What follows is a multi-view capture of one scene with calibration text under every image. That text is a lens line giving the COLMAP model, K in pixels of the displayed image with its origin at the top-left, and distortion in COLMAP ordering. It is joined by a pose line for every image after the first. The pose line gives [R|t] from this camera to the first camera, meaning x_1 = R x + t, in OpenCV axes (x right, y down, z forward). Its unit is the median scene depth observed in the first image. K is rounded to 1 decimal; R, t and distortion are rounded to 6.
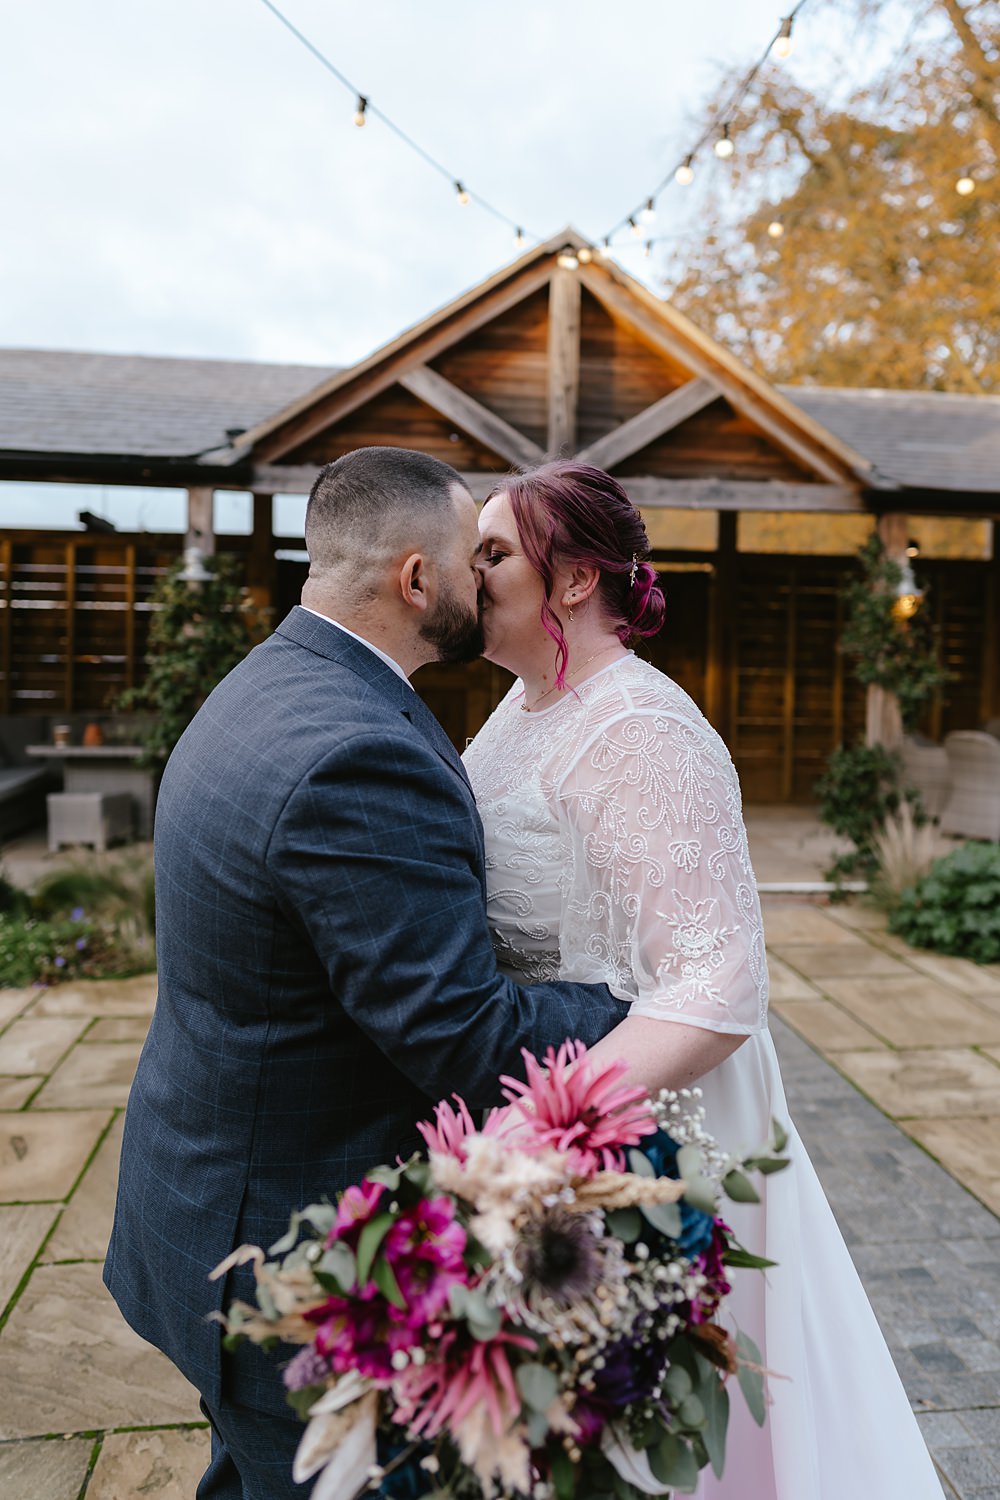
lens RADIAL K [[1184.6, 0, 500.2], [0, 1184.6, 681.7], [0, 0, 1]] dist [-0.004906, 0.004397]
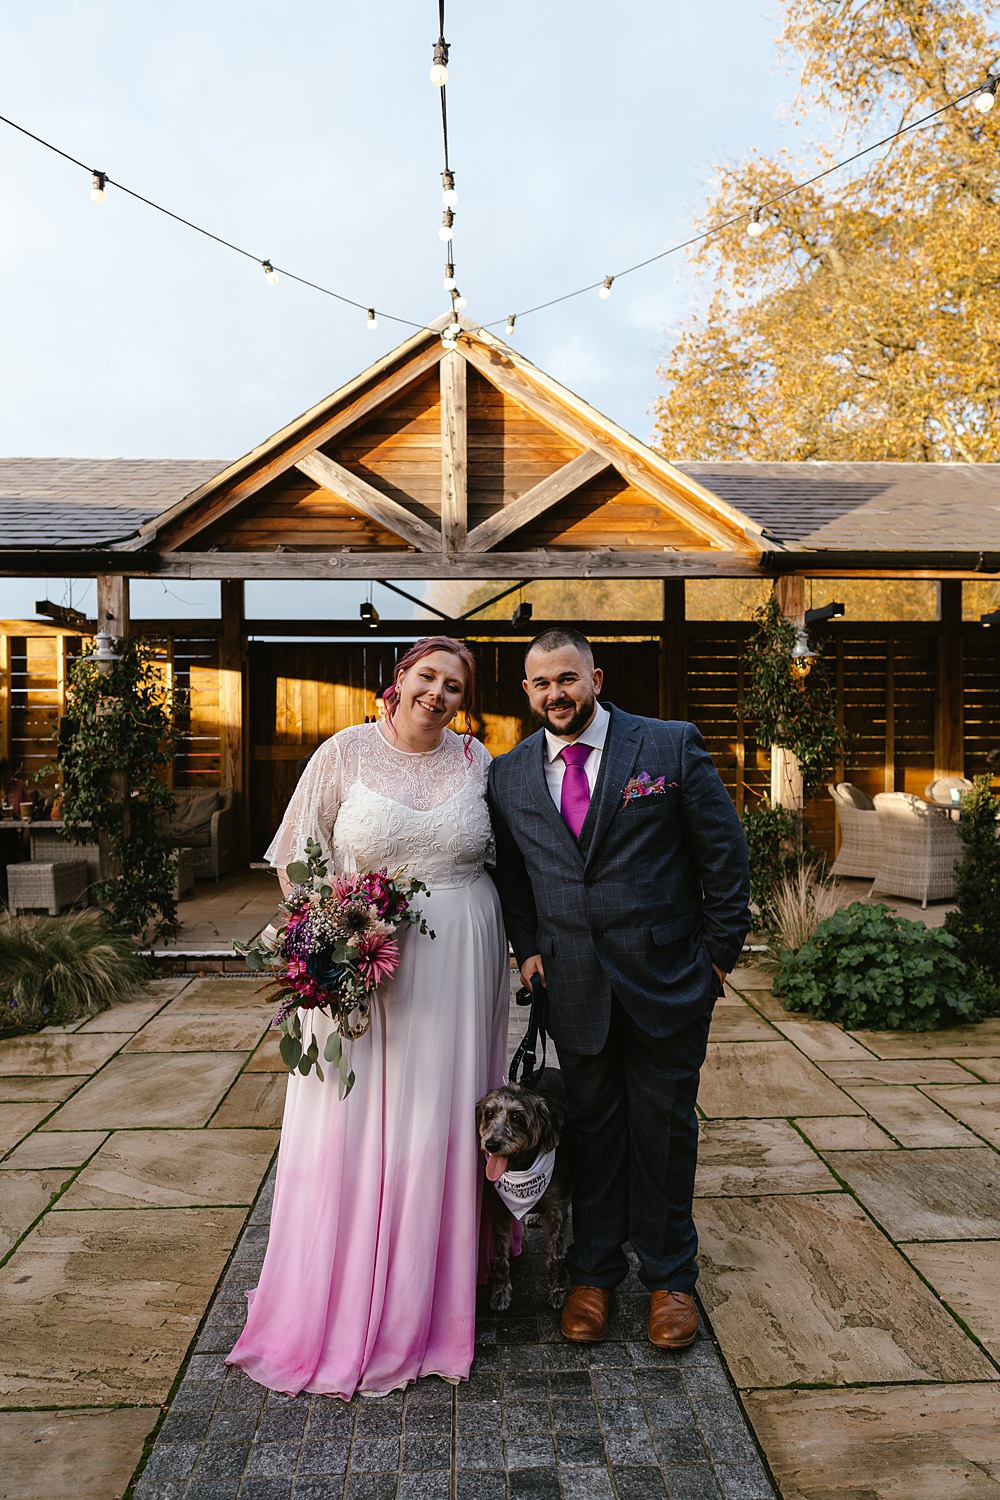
lens RADIAL K [[1067.2, 0, 500.0], [0, 1067.2, 750.0], [0, 0, 1]] dist [-0.000621, -0.000689]
pose [[0.995146, -0.020005, -0.096358, 0.177468], [0.019556, 0.999793, -0.005593, 0.006052], [0.096450, 0.003681, 0.995331, 0.076485]]
